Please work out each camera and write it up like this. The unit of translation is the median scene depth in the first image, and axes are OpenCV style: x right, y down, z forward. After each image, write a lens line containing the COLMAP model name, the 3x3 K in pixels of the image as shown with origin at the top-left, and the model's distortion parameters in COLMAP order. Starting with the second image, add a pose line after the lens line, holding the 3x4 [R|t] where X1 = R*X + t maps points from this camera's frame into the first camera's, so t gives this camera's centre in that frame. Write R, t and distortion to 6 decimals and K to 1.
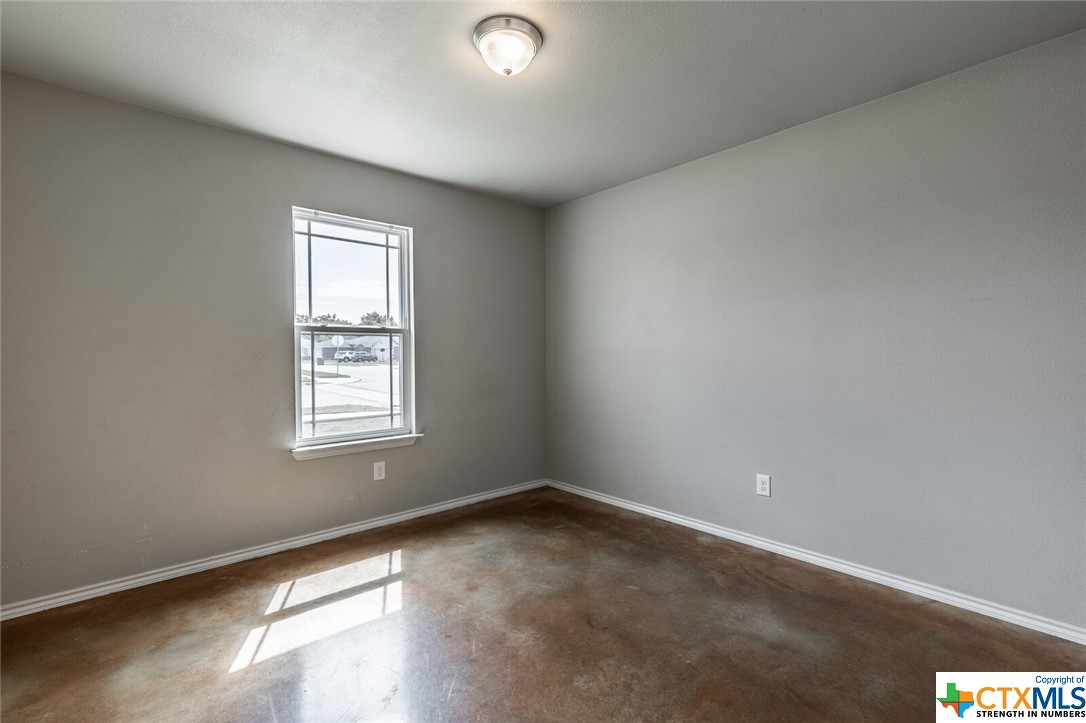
lens RADIAL K [[487.6, 0, 549.3], [0, 487.6, 360.3], [0, 0, 1]] dist [0.004836, -0.000594]
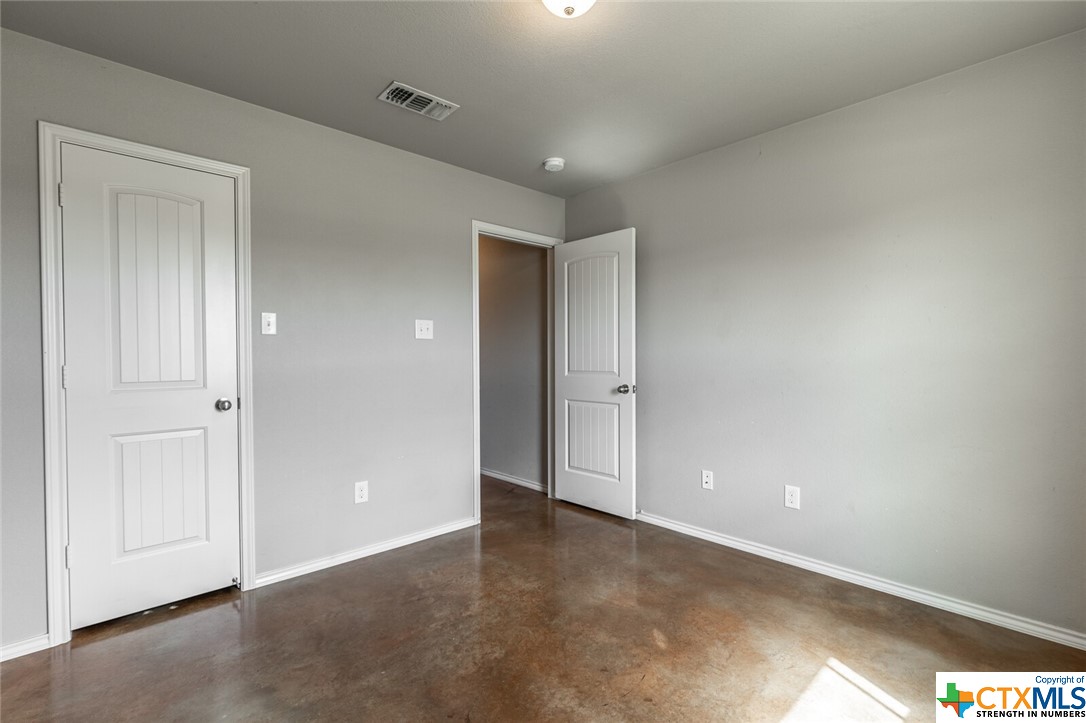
lens RADIAL K [[487.6, 0, 549.3], [0, 487.6, 360.3], [0, 0, 1]] dist [0.004836, -0.000594]
pose [[-0.999686, 0.008921, -0.023412, -0.029405], [0.008428, 0.999743, 0.021062, -0.024688], [0.023594, 0.020858, -0.999504, 1.932768]]
